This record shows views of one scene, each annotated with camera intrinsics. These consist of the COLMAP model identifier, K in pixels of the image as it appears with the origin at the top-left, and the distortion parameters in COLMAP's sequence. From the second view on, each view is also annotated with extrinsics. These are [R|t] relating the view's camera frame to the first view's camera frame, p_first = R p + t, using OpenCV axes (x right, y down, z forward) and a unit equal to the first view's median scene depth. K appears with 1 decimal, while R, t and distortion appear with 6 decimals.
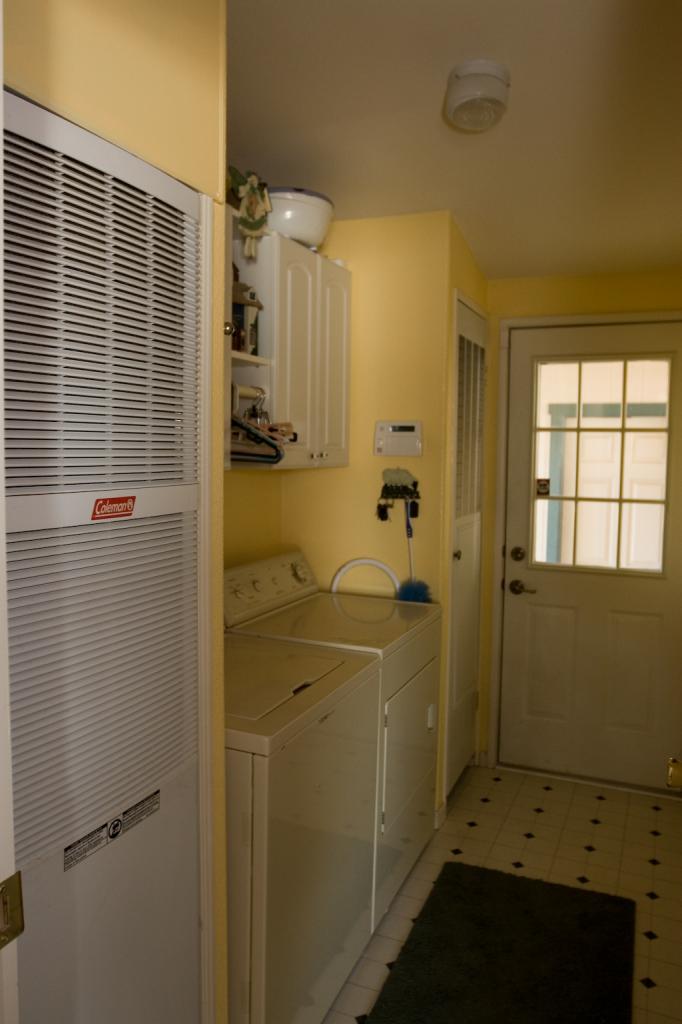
lens RADIAL K [[747.5, 0, 341.0], [0, 747.5, 512.0], [0, 0, 1]] dist [-0.068522, 0.046911]
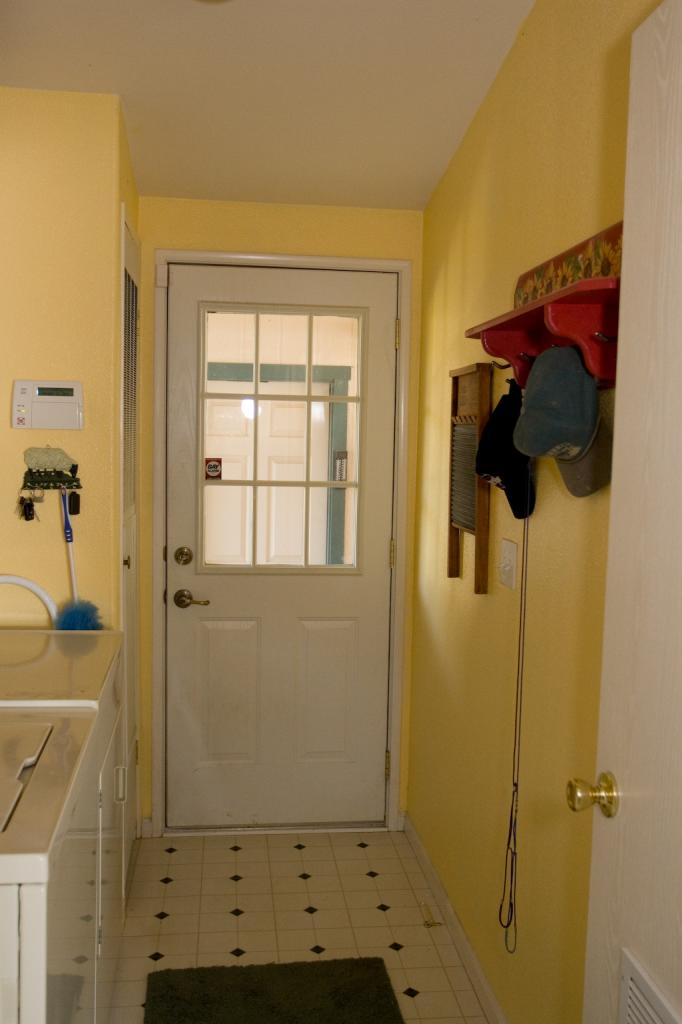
lens RADIAL K [[957.7, 0, 341.0], [0, 957.7, 512.0], [0, 0, 1]] dist [-0.021830, -0.012946]
pose [[0.859152, -0.039350, 0.510206, -0.151273], [0.032520, 0.999222, 0.022305, -0.007232], [-0.510687, -0.002572, 0.859763, 0.067927]]
